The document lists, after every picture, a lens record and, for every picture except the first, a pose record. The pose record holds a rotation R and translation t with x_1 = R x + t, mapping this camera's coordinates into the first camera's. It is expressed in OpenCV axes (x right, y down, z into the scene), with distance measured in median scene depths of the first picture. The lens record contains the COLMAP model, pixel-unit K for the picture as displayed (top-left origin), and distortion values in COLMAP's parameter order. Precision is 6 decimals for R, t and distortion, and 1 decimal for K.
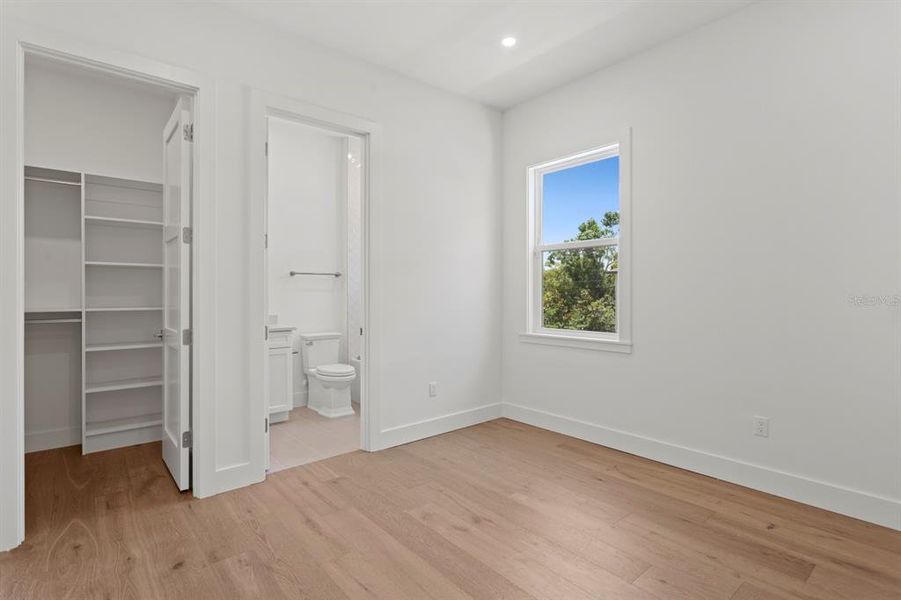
lens RADIAL K [[447.8, 0, 447.5], [0, 447.8, 303.2], [0, 0, 1]] dist [-0.000181, 0.000167]
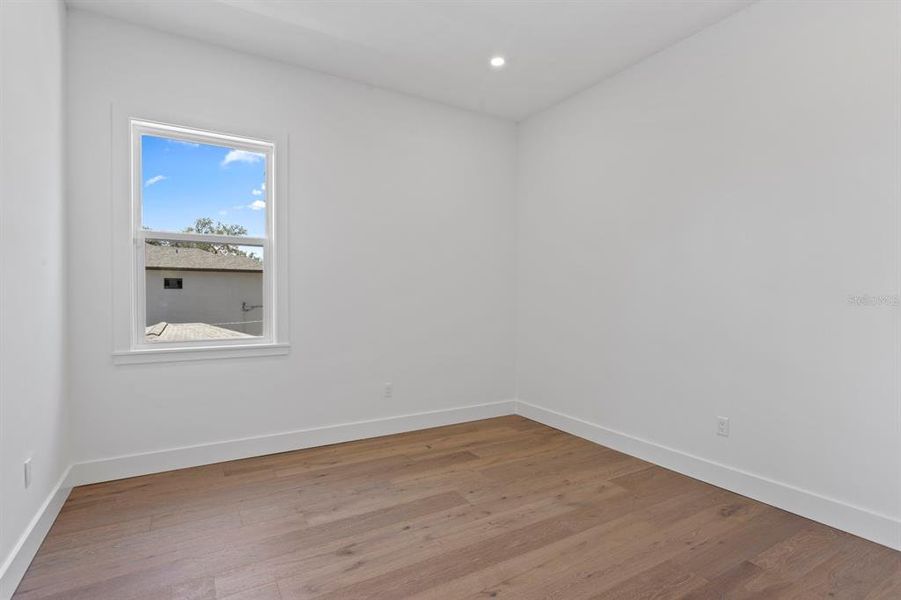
lens RADIAL K [[464.1, 0, 454.1], [0, 464.1, 303.4], [0, 0, 1]] dist [0.000128, -0.000363]
pose [[0.131282, -0.023217, 0.991073, -0.654977], [0.004954, 0.999729, 0.022763, -0.030885], [-0.991333, 0.001922, 0.131361, 0.525252]]
